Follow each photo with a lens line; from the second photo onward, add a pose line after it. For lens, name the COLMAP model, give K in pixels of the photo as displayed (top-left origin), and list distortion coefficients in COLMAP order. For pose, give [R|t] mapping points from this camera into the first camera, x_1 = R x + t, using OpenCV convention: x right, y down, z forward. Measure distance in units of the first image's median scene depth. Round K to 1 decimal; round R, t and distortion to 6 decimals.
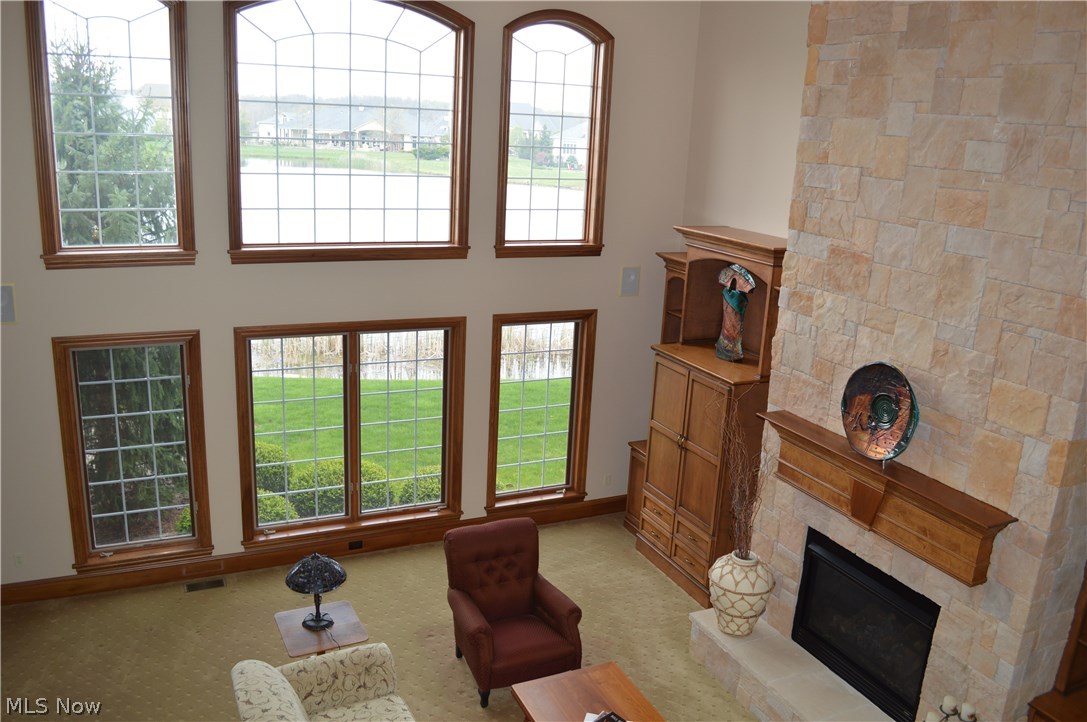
lens RADIAL K [[865.3, 0, 538.6], [0, 865.3, 356.8], [0, 0, 1]] dist [-0.077775, 0.003725]
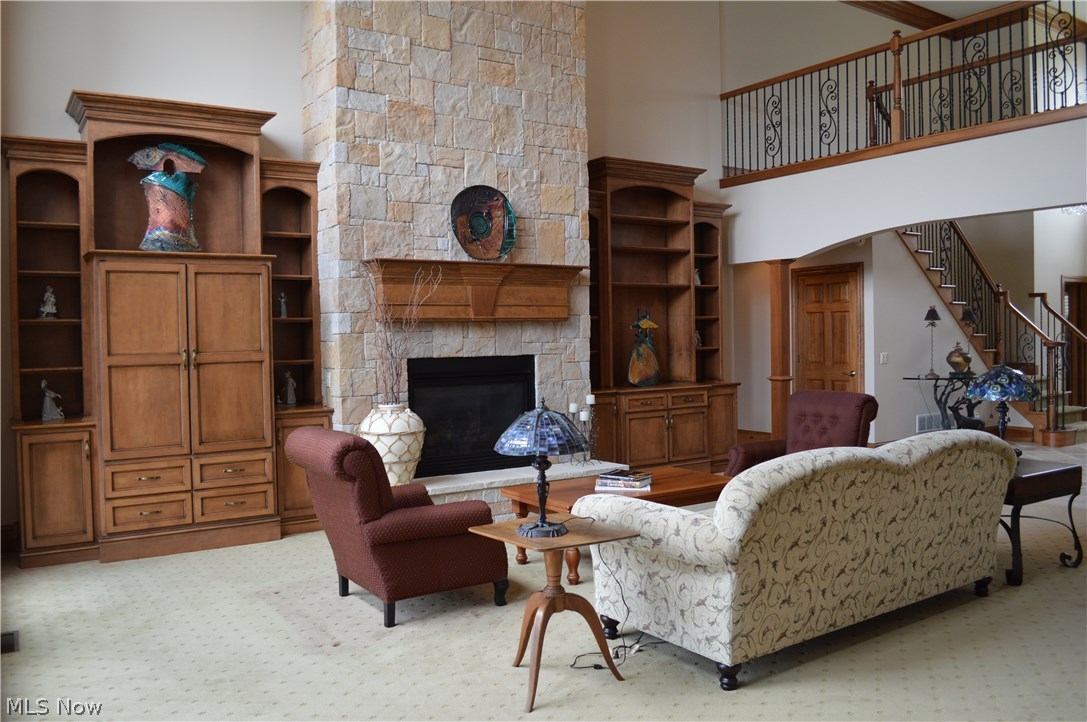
lens RADIAL K [[865.3, 0, 538.6], [0, 865.3, 356.8], [0, 0, 1]] dist [-0.077775, 0.003725]
pose [[-0.152440, -0.066636, 0.986064, -0.815686], [0.264427, 0.958600, 0.105659, 0.125644], [-0.952282, 0.276848, -0.128509, 1.013481]]
